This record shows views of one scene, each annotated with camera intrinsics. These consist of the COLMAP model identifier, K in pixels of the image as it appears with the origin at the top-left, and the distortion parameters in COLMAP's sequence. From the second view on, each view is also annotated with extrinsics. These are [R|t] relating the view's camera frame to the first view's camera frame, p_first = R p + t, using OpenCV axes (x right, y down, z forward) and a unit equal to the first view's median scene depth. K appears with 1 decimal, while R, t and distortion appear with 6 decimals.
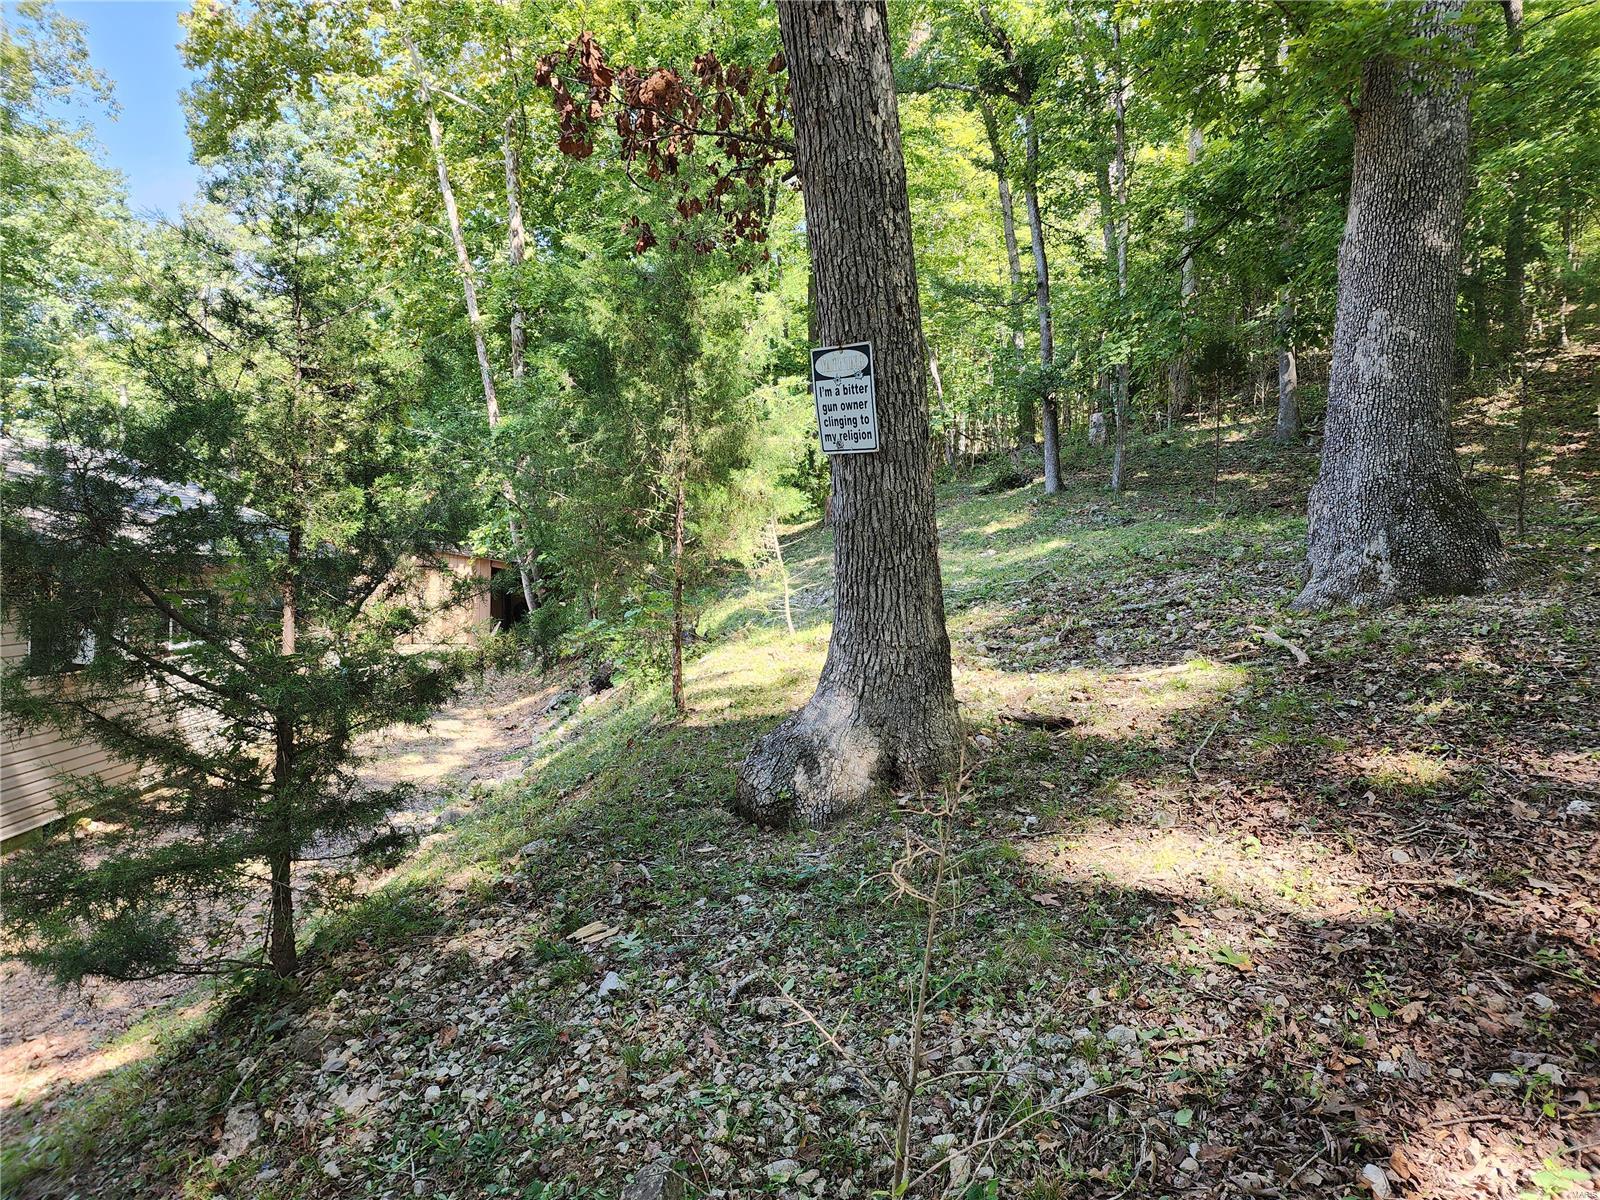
lens RADIAL K [[1065.9, 0, 801.3], [0, 1065.9, 586.7], [0, 0, 1]] dist [0.064855, -0.052400]
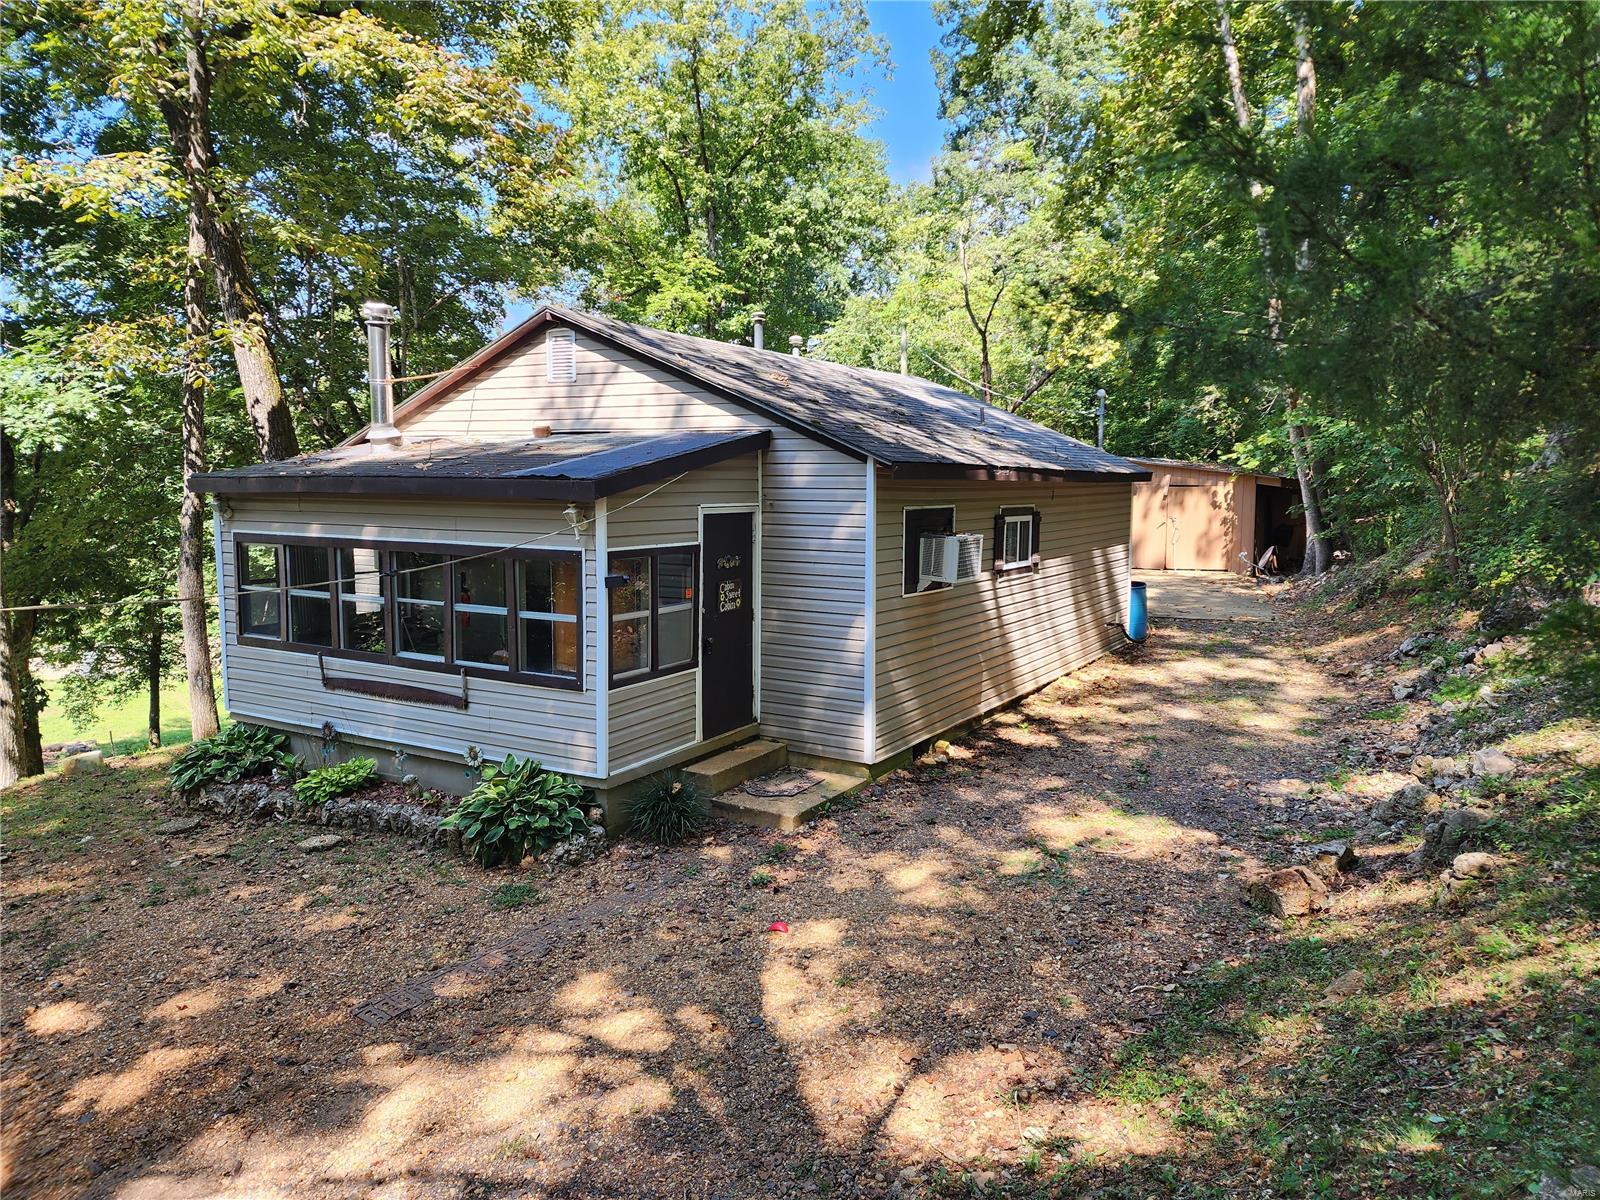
lens RADIAL K [[1065.9, 0, 801.3], [0, 1065.9, 586.7], [0, 0, 1]] dist [0.064855, -0.052400]
pose [[0.812493, 0.028530, -0.582273, -0.080045], [0.010916, 0.997882, 0.064126, 0.005130], [0.582869, -0.058458, 0.810460, 0.061506]]
